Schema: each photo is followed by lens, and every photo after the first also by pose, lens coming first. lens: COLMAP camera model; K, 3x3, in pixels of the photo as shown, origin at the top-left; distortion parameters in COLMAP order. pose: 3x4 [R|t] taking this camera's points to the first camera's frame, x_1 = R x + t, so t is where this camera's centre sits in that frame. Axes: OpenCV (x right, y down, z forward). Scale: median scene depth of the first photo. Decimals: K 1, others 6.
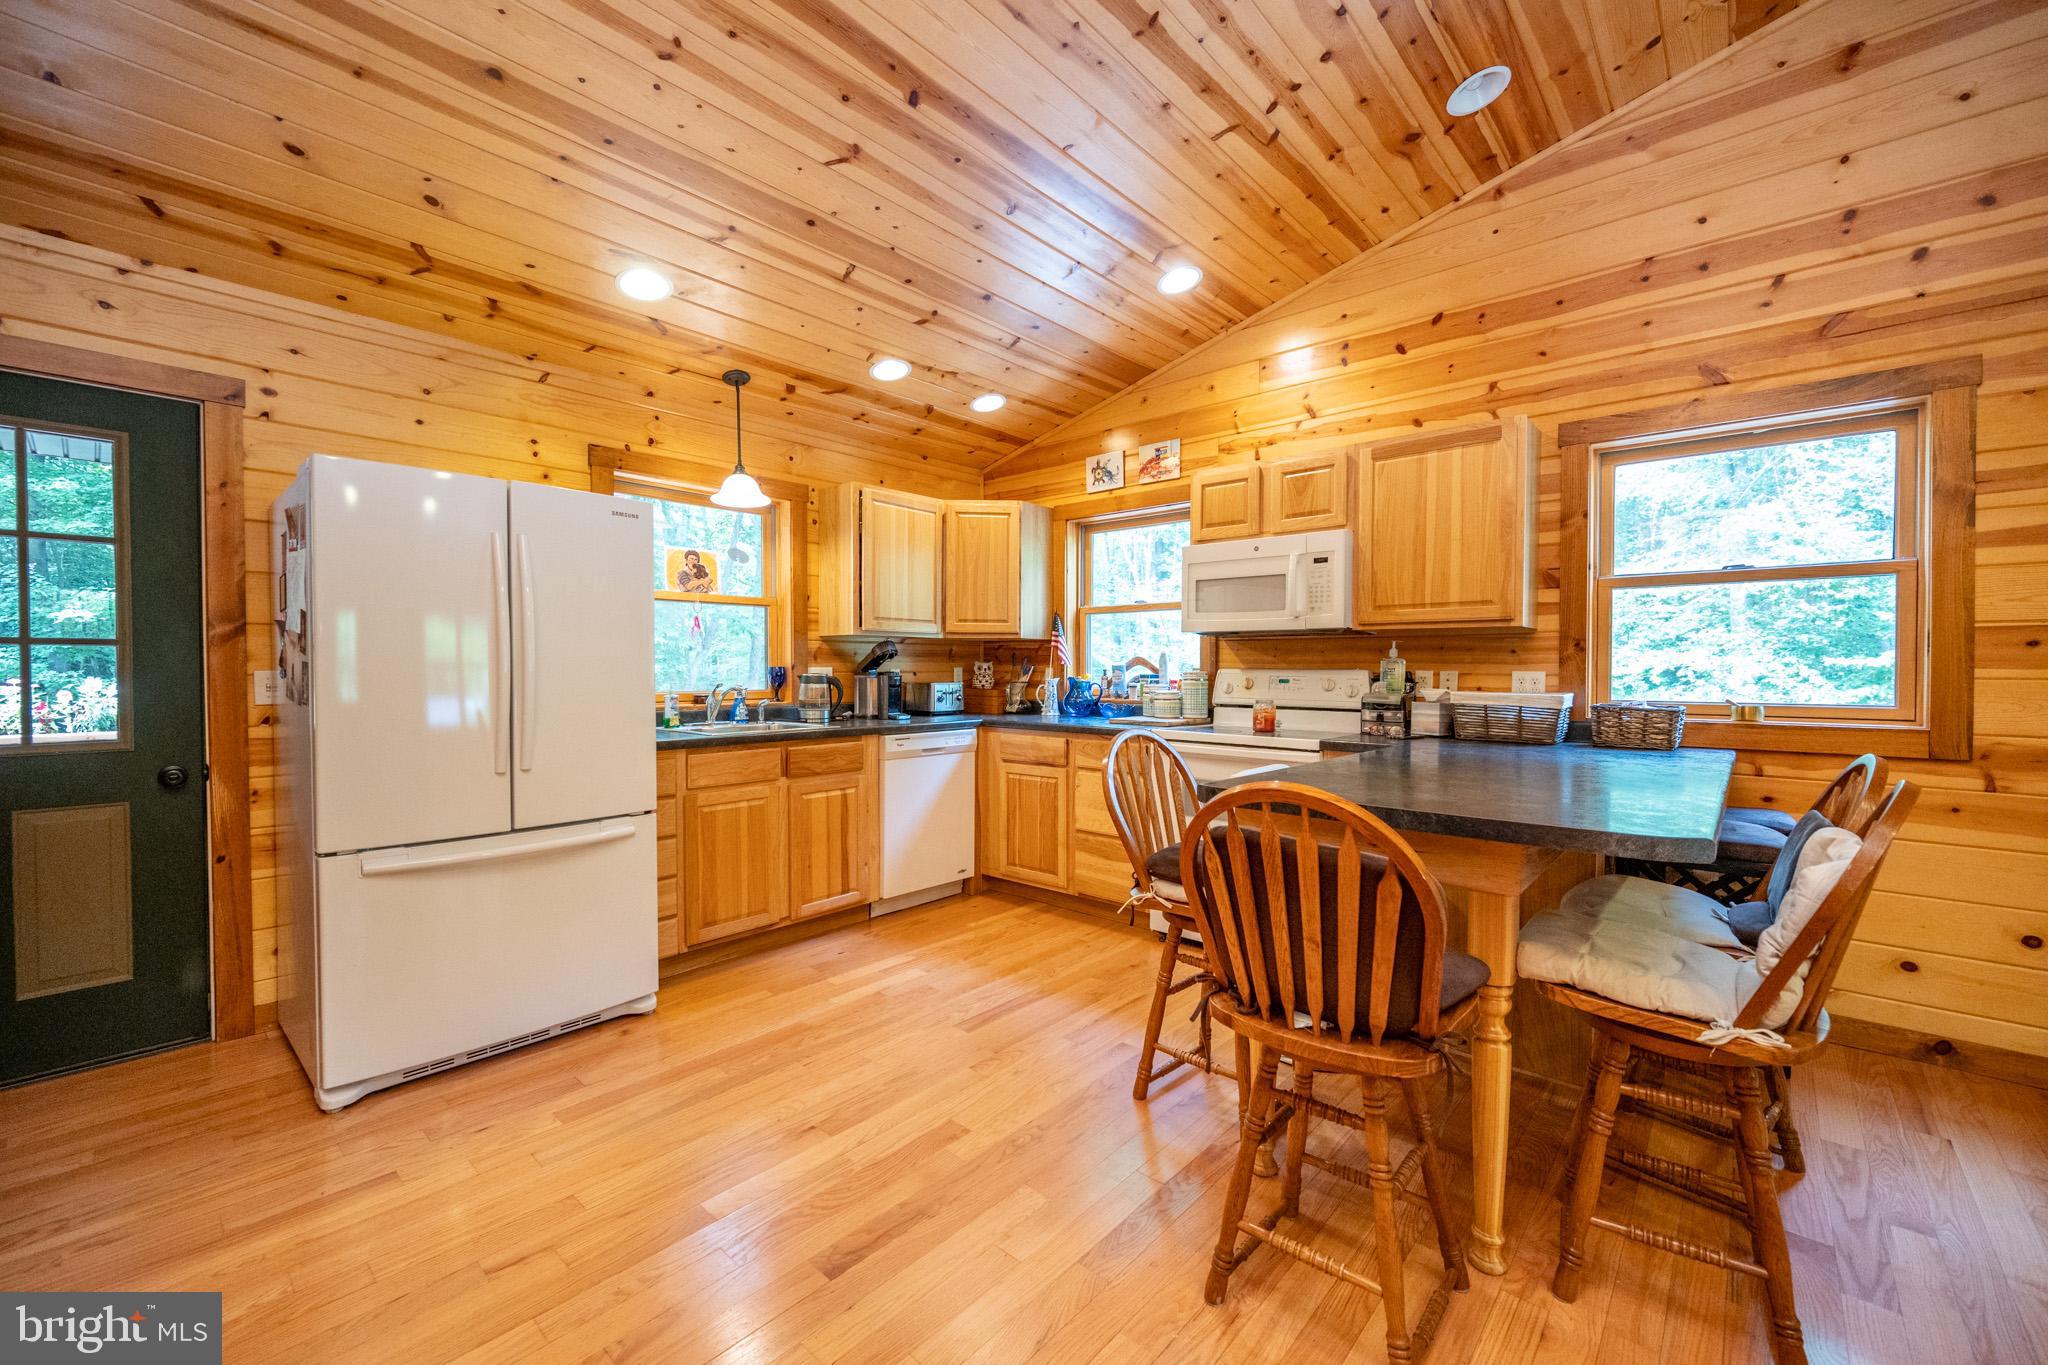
lens RADIAL K [[838.7, 0, 1012.9], [0, 838.7, 675.2], [0, 0, 1]] dist [-0.001951, 0.001416]
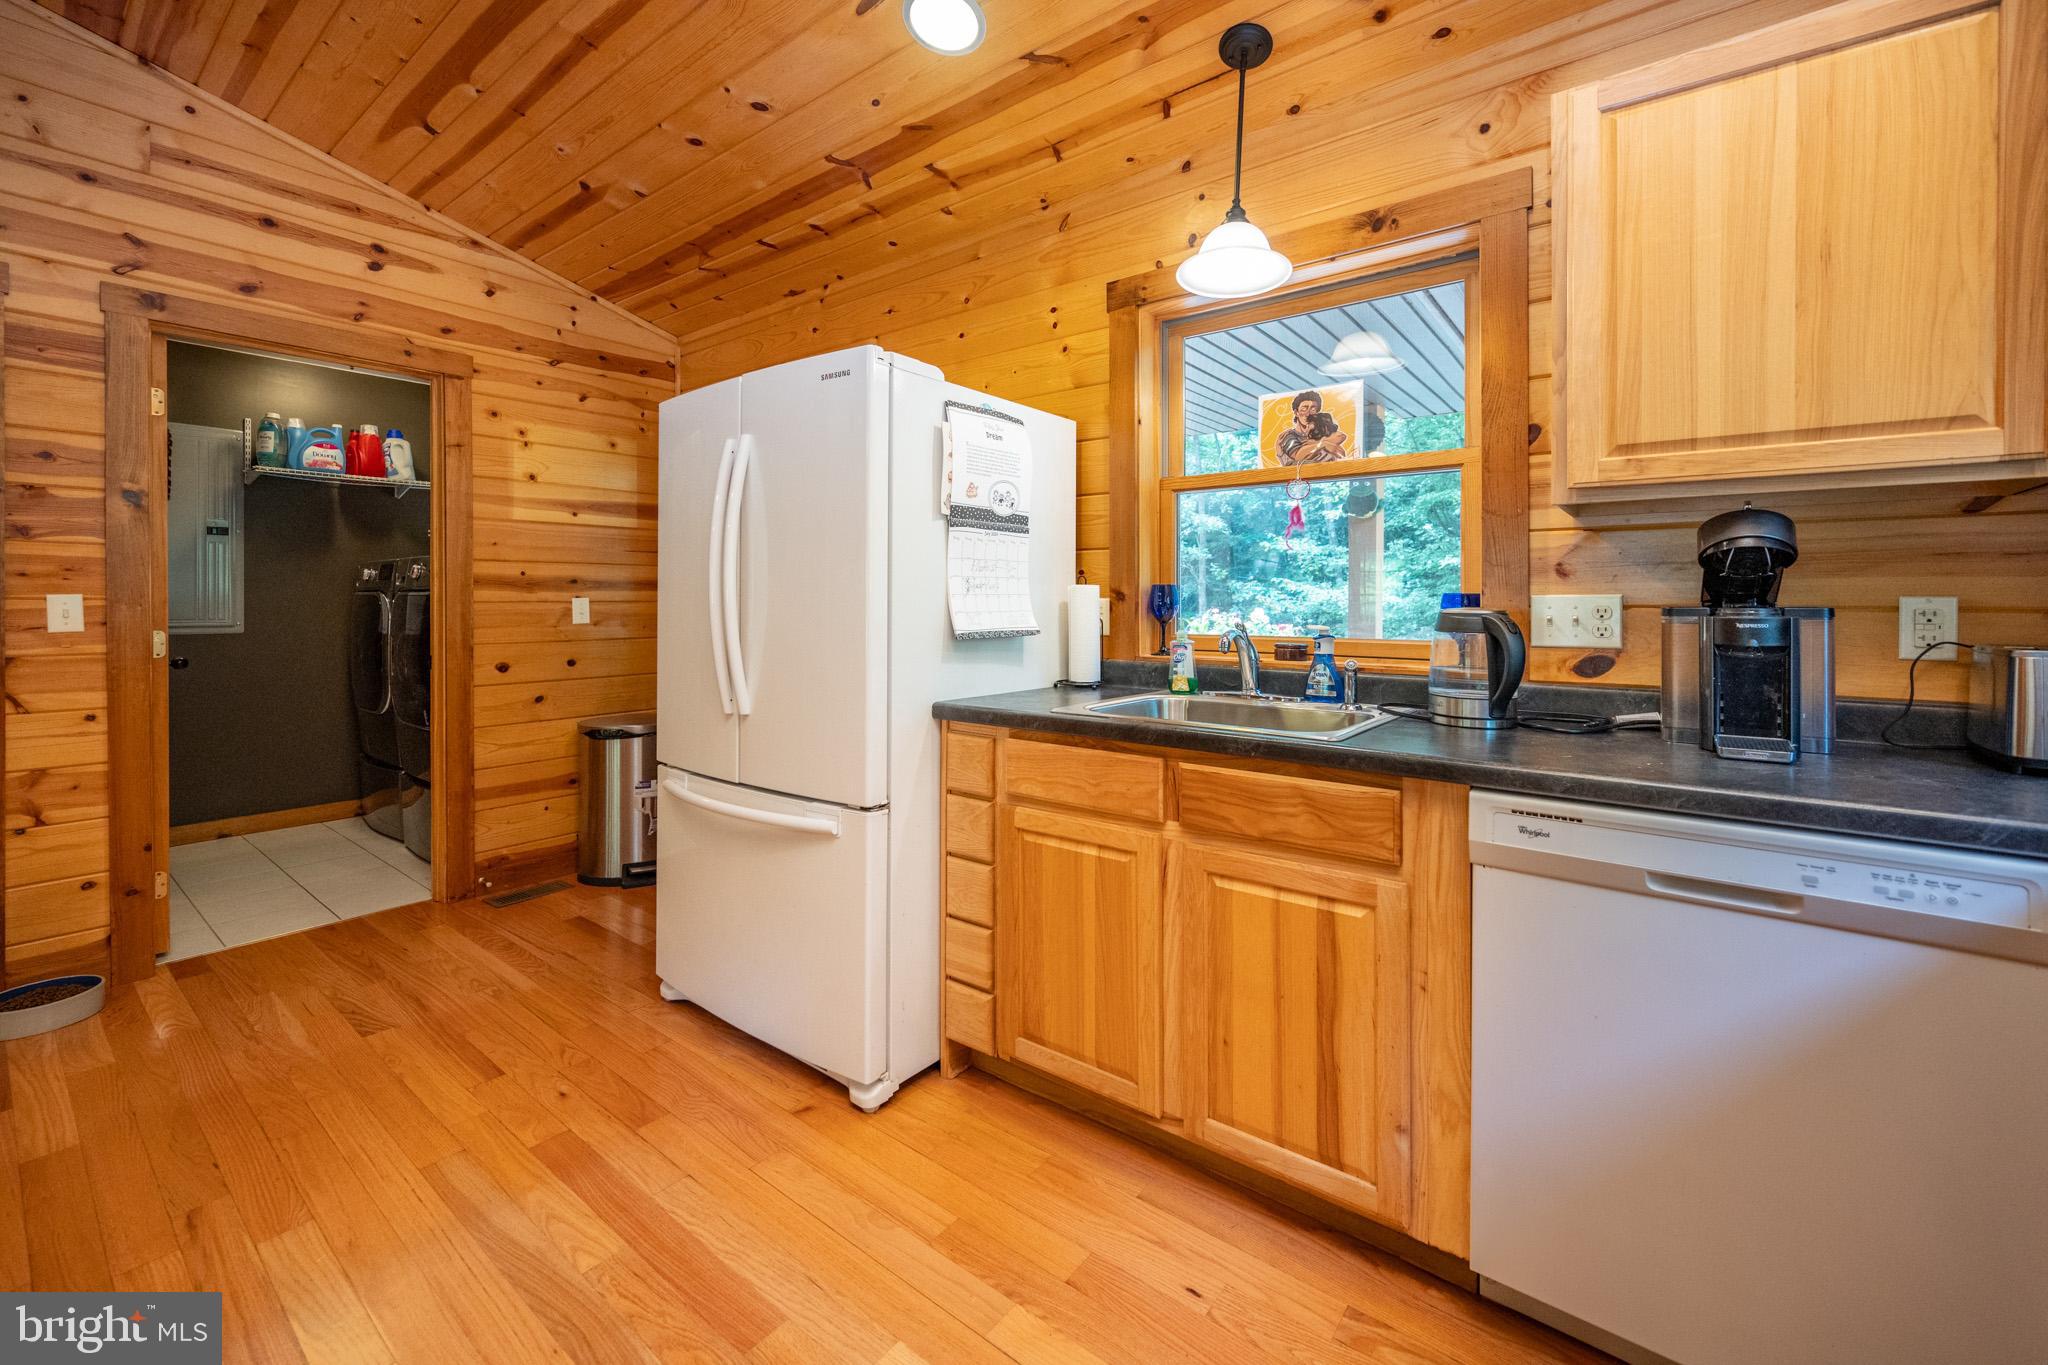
lens RADIAL K [[838.7, 0, 960.8], [0, 838.7, 602.7], [0, 0, 1]] dist [-0.001951, 0.001416]
pose [[0.020074, -0.000220, -0.999798, 0.208073], [-0.012728, 0.999919, -0.000476, -0.001813], [0.999717, 0.012735, 0.020069, 0.910877]]
